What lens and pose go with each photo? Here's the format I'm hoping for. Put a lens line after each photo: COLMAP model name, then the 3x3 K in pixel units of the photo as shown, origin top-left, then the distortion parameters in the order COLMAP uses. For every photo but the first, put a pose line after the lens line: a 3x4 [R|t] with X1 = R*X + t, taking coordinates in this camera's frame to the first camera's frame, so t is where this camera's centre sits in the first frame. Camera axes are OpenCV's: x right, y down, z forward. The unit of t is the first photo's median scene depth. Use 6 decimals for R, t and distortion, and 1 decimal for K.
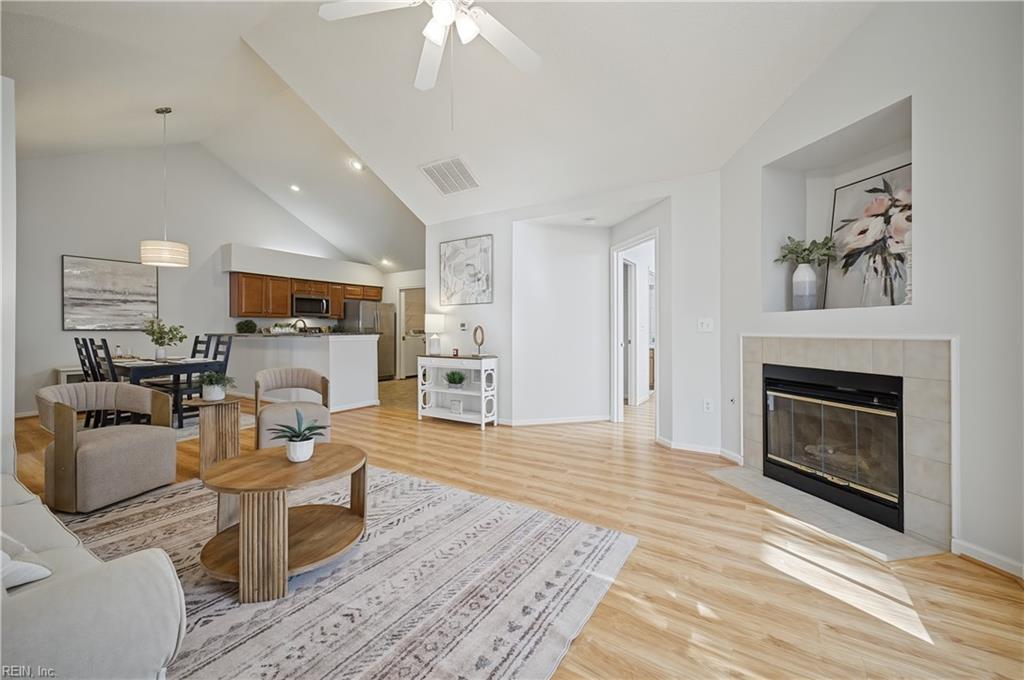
lens RADIAL K [[409.2, 0, 505.4], [0, 409.2, 332.5], [0, 0, 1]] dist [0.000220, -0.000293]
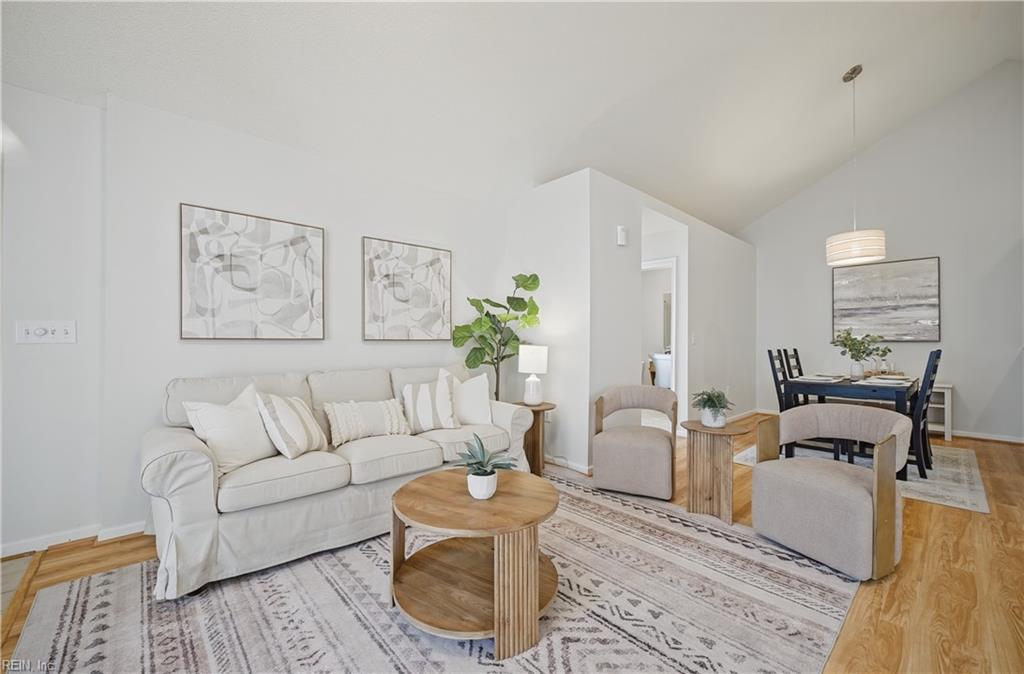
lens RADIAL K [[409.8, 0, 513.3], [0, 409.8, 339.2], [0, 0, 1]] dist [0.000593, -0.000090]
pose [[-0.251250, -0.003432, -0.967916, 0.187069], [-0.006464, 0.999977, -0.001868, -0.006311], [0.967901, 0.005787, -0.251266, 0.794124]]
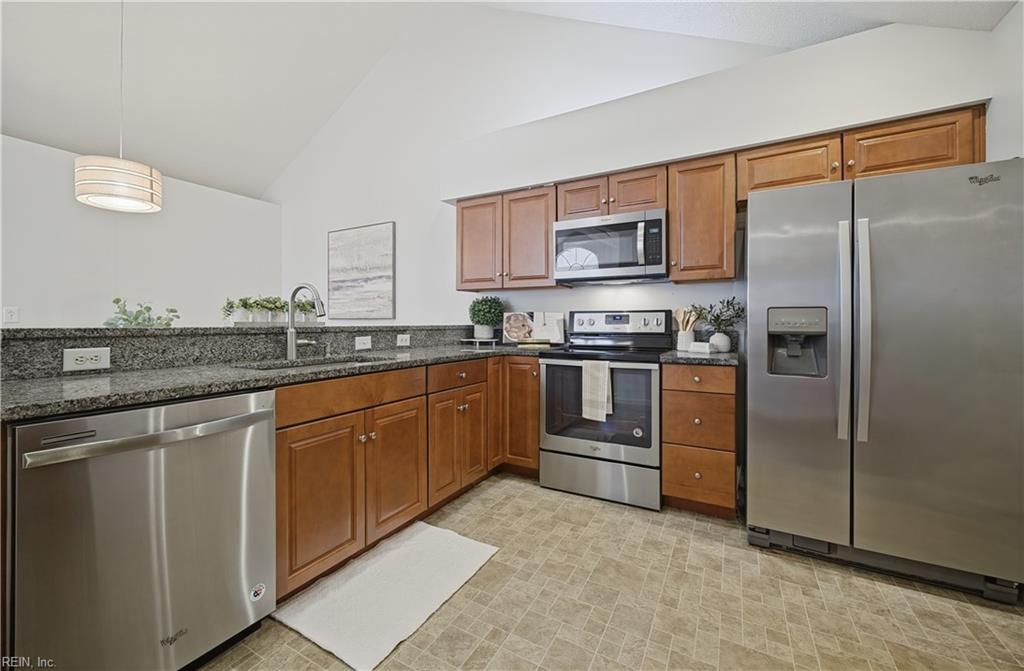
lens RADIAL K [[408.6, 0, 486.6], [0, 408.6, 318.4], [0, 0, 1]] dist [0.000104, -0.000075]
pose [[0.045224, -0.004382, -0.998967, -0.323477], [-0.004646, 0.999979, -0.004597, -0.006856], [0.998966, 0.004850, 0.045202, 2.136499]]
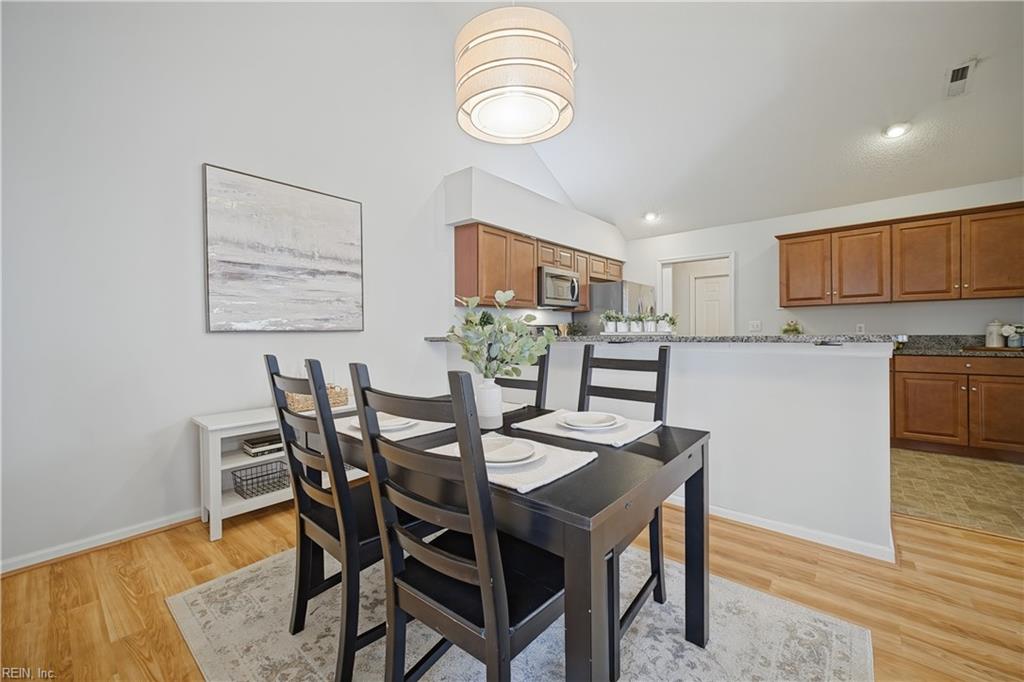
lens RADIAL K [[405.0, 0, 512.7], [0, 405.0, 335.7], [0, 0, 1]] dist [0.001167, -0.000111]
pose [[0.991940, -0.008091, -0.126446, -1.140919], [0.008928, 0.999942, 0.006056, -0.002092], [0.126390, -0.007136, 0.991955, 0.989030]]
